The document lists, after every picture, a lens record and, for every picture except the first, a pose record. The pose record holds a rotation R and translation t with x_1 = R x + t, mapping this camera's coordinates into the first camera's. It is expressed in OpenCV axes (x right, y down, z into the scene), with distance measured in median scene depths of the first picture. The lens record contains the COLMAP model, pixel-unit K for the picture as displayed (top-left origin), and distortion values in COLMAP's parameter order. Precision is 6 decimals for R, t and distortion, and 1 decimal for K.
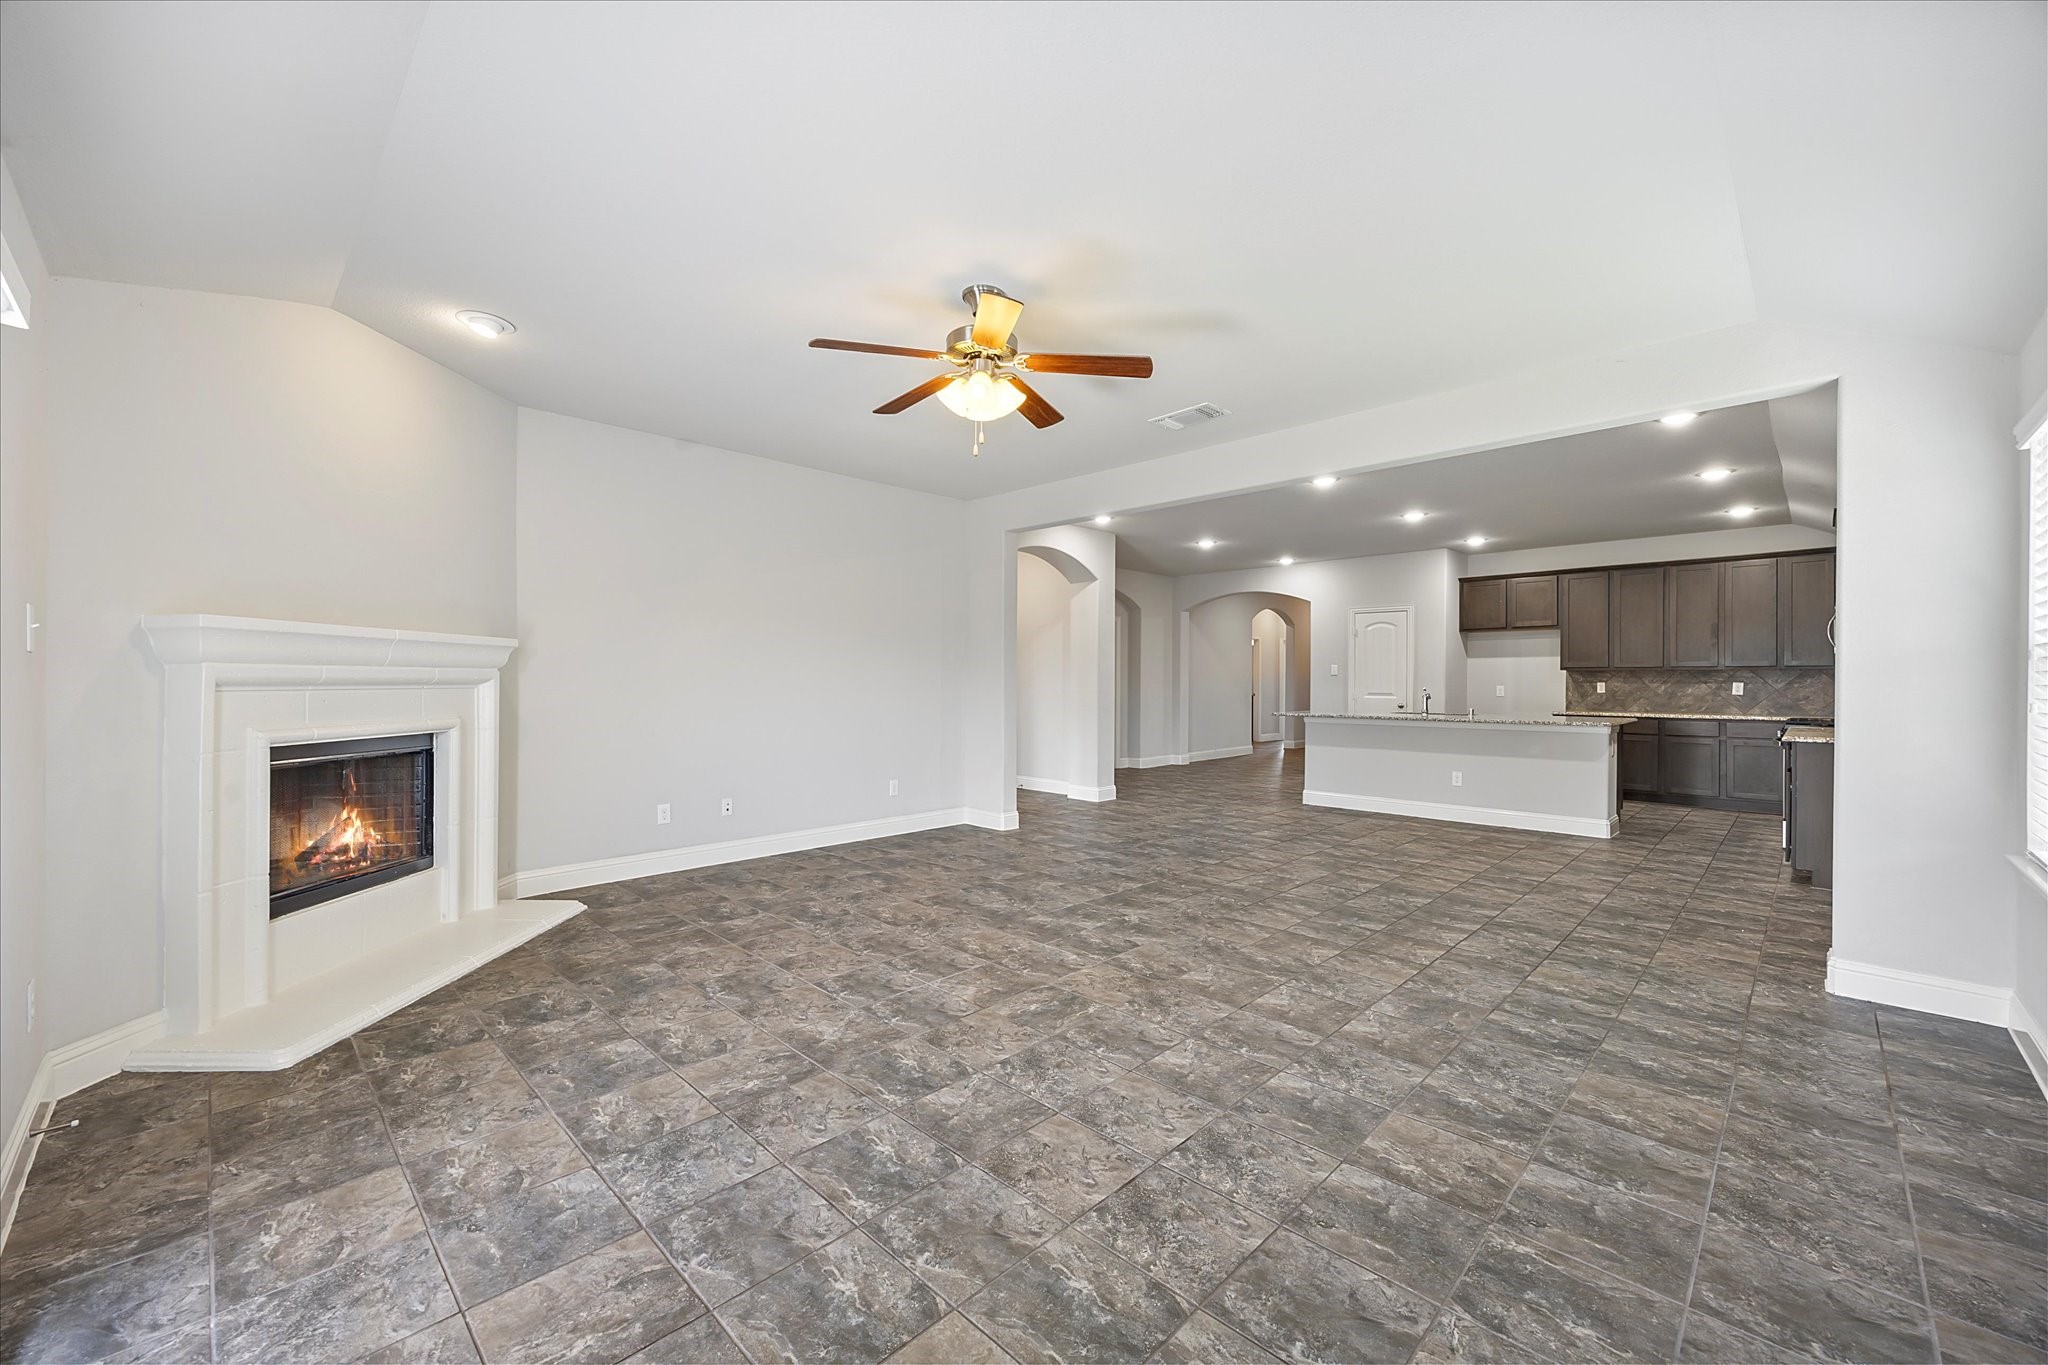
lens RADIAL K [[810.2, 0, 1020.4], [0, 810.2, 685.7], [0, 0, 1]] dist [0.008192, -0.000019]
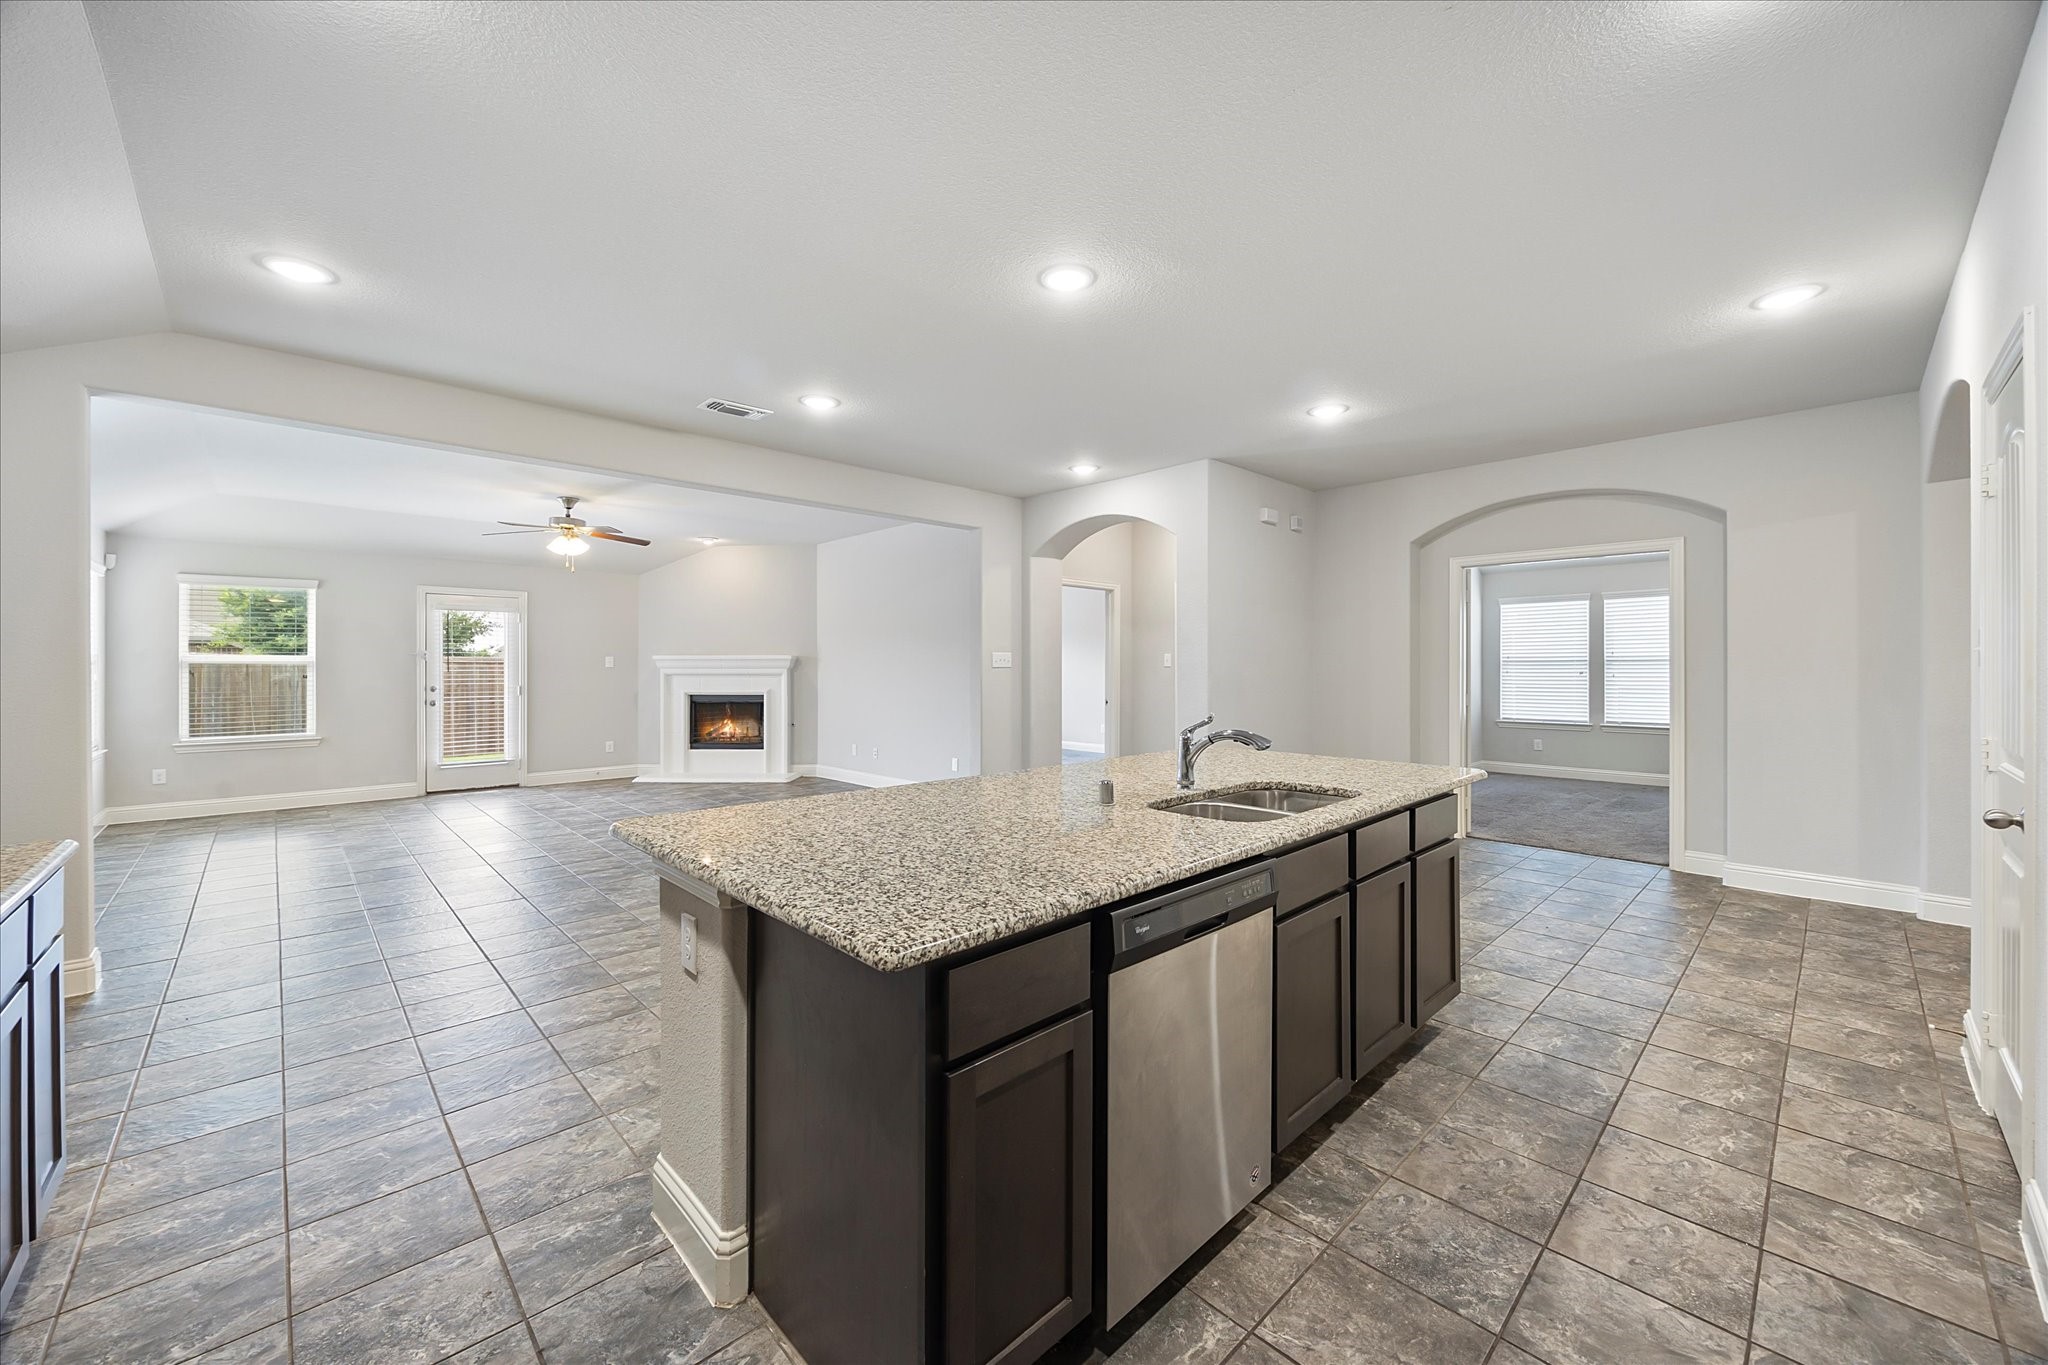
lens RADIAL K [[780.9, 0, 1023.1], [0, 780.9, 669.0], [0, 0, 1]] dist [-0.000841, -0.000299]
pose [[-0.027683, 0.000155, -0.999617, 0.802640], [-0.007005, 0.999975, 0.000349, -0.013741], [0.999592, 0.007012, -0.027681, 0.908255]]
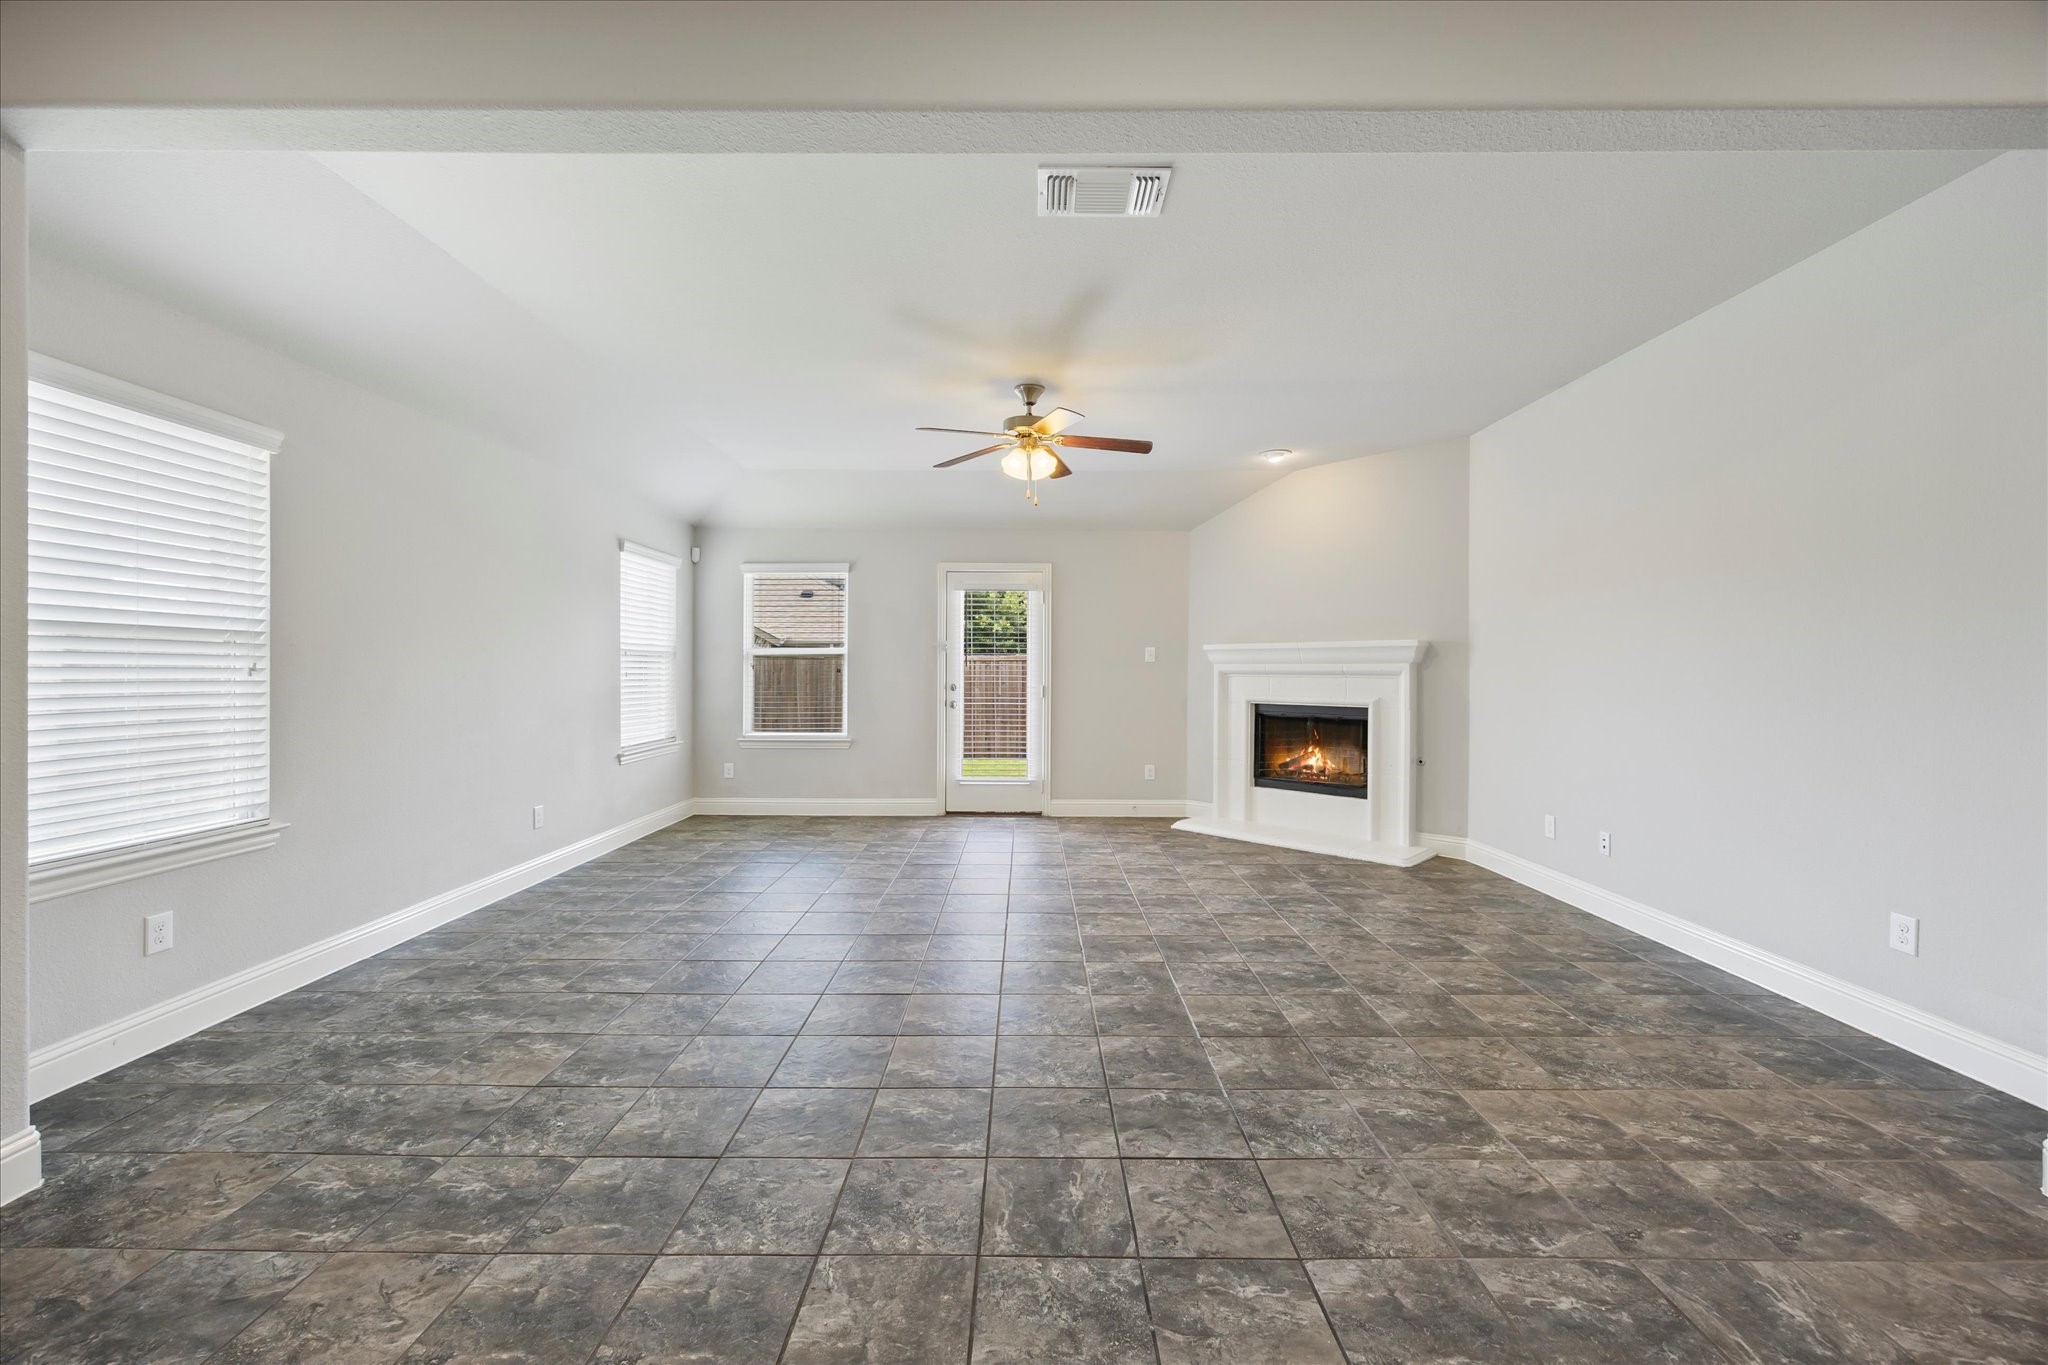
lens RADIAL K [[803.6, 0, 1022.6], [0, 803.6, 673.8], [0, 0, 1]] dist [-0.001336, -0.000102]
pose [[-0.716500, -0.003292, -0.697579, 0.363233], [-0.011080, 0.999916, 0.006662, -0.003239], [0.697499, 0.012502, -0.716477, 0.784689]]
